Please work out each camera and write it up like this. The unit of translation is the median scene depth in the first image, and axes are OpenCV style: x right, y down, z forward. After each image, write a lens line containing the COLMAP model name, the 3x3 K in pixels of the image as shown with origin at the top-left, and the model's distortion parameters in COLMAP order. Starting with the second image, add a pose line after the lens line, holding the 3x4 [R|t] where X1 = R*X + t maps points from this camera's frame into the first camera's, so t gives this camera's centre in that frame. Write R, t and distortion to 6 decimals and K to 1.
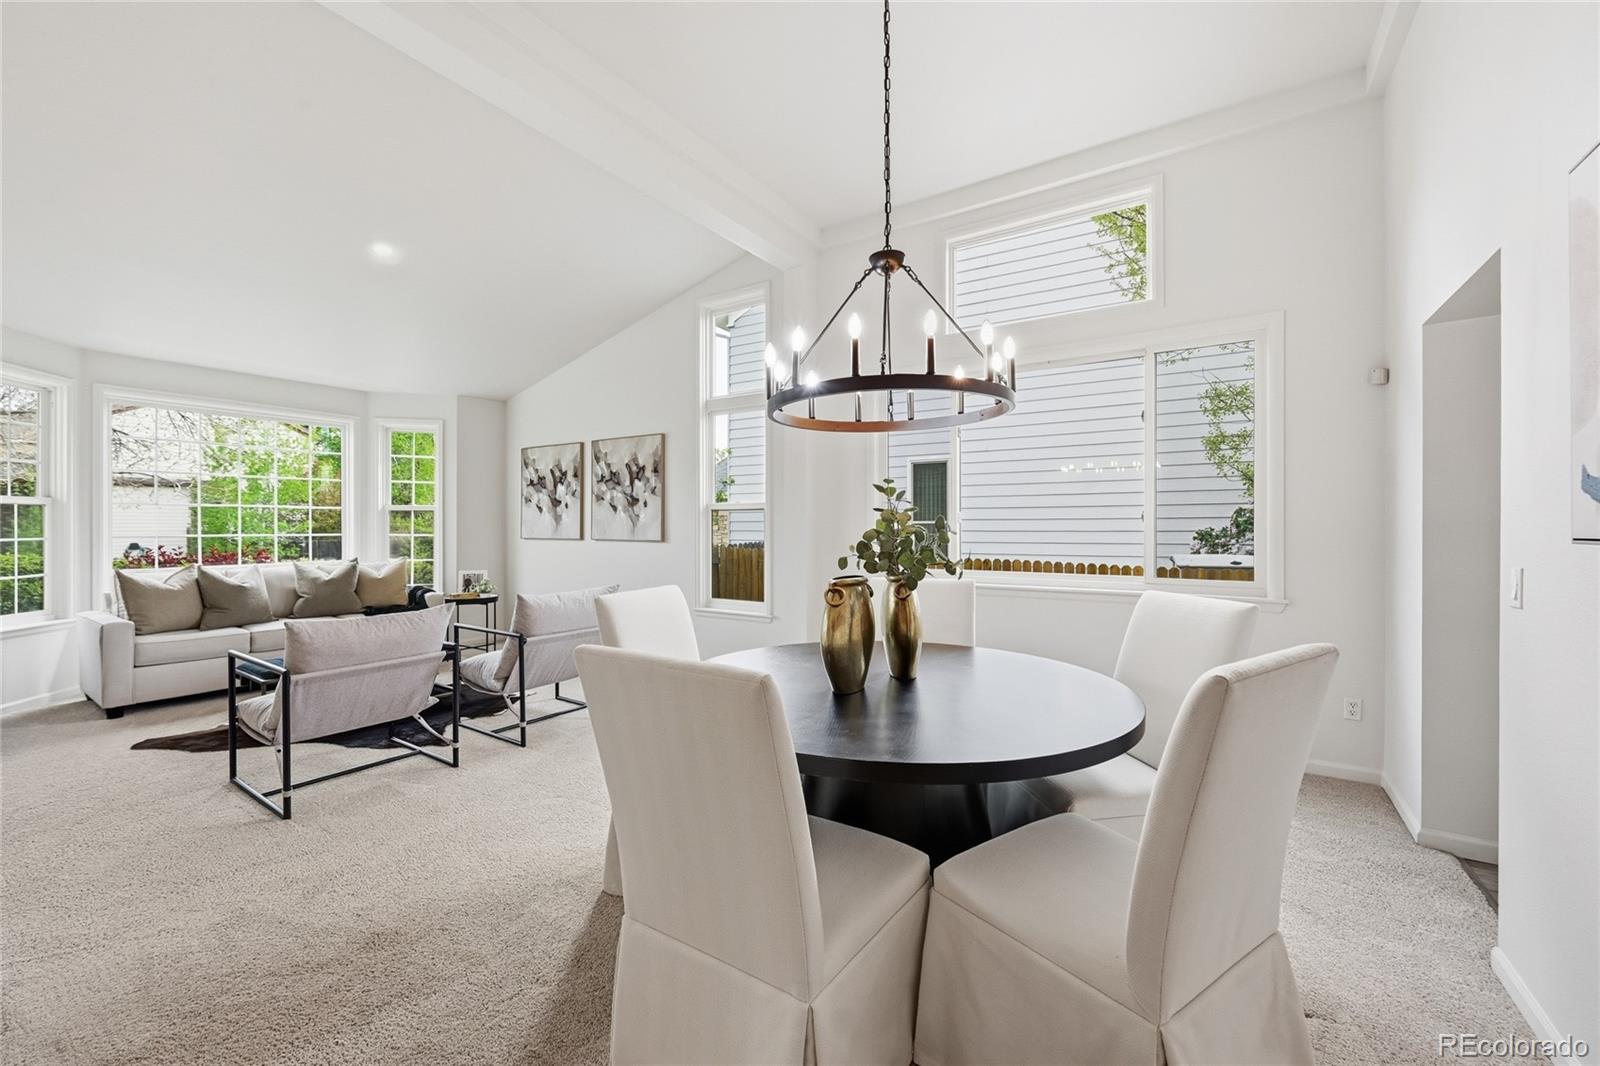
lens RADIAL K [[639.5, 0, 800.8], [0, 639.5, 526.6], [0, 0, 1]] dist [-0.000376, -0.000720]
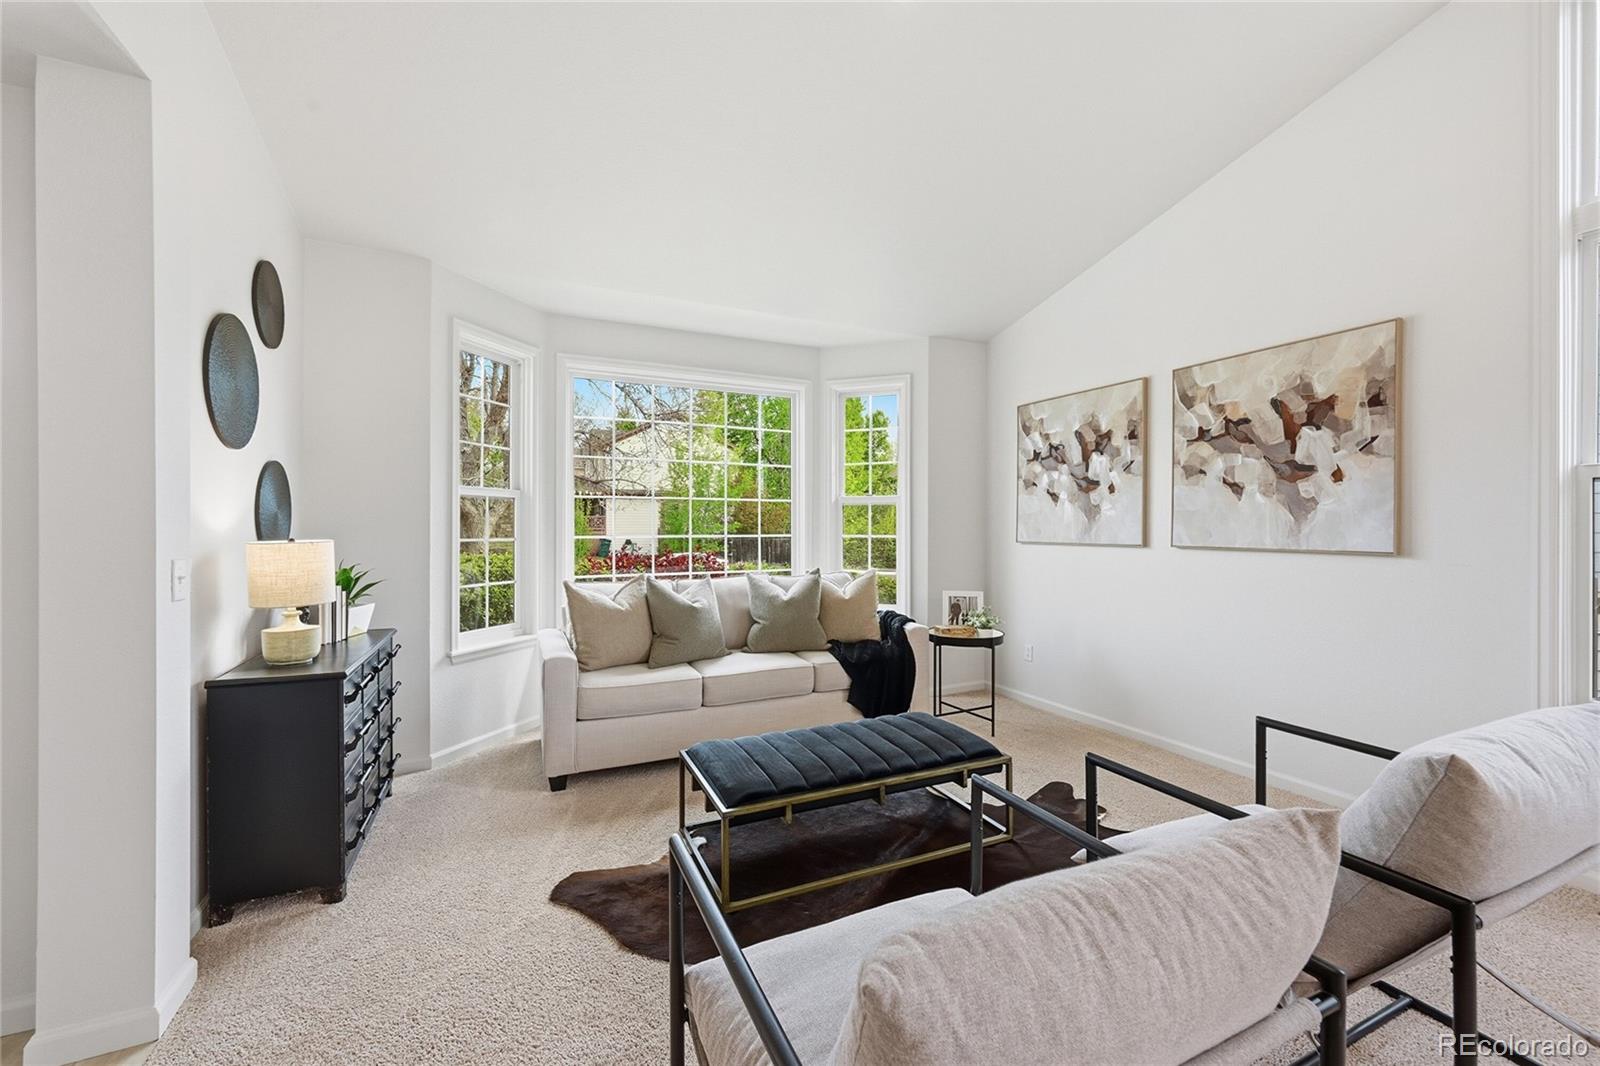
lens RADIAL K [[639.5, 0, 798.7], [0, 639.5, 529.3], [0, 0, 1]] dist [-0.000376, -0.000720]
pose [[0.849722, 0.002068, -0.527227, -0.317633], [-0.000237, 0.999994, 0.003541, 0.002877], [0.527231, -0.002884, 0.849717, 0.363620]]
